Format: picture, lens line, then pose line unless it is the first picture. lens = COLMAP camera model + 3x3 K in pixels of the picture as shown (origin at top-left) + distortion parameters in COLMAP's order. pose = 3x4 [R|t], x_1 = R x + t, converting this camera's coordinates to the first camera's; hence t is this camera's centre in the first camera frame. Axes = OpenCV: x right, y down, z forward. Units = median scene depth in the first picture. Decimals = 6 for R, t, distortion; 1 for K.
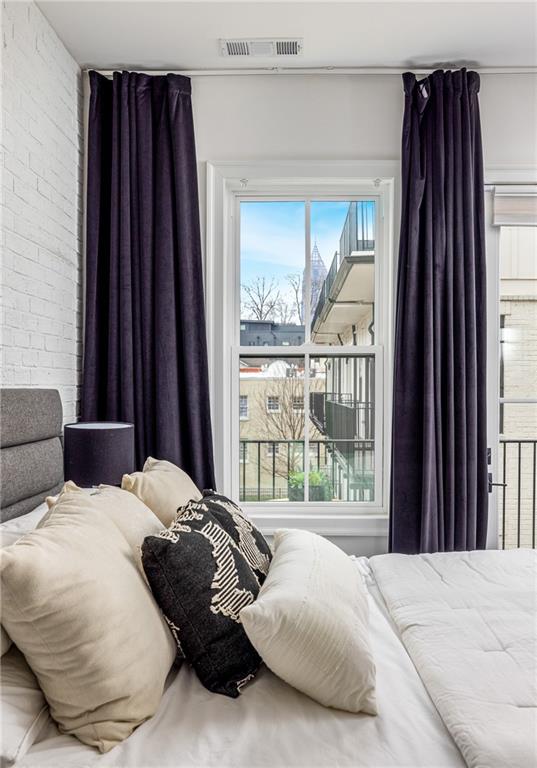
lens RADIAL K [[804.9, 0, 268.5], [0, 804.9, 384.0], [0, 0, 1]] dist [0.006978, 0.019678]
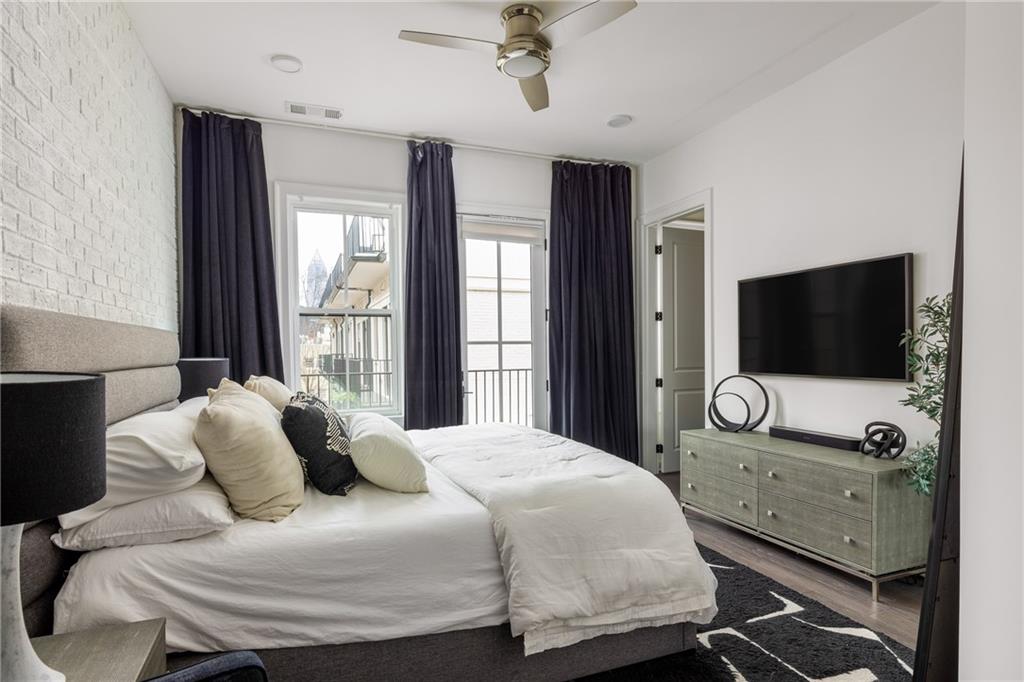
lens RADIAL K [[568.7, 0, 512.0], [0, 568.7, 341.0], [0, 0, 1]] dist [-0.000598, 0.000024]
pose [[0.922594, -0.002931, 0.385762, -0.082514], [0.010969, 0.999766, -0.018638, 0.039613], [-0.385617, 0.021427, 0.922410, -0.121466]]
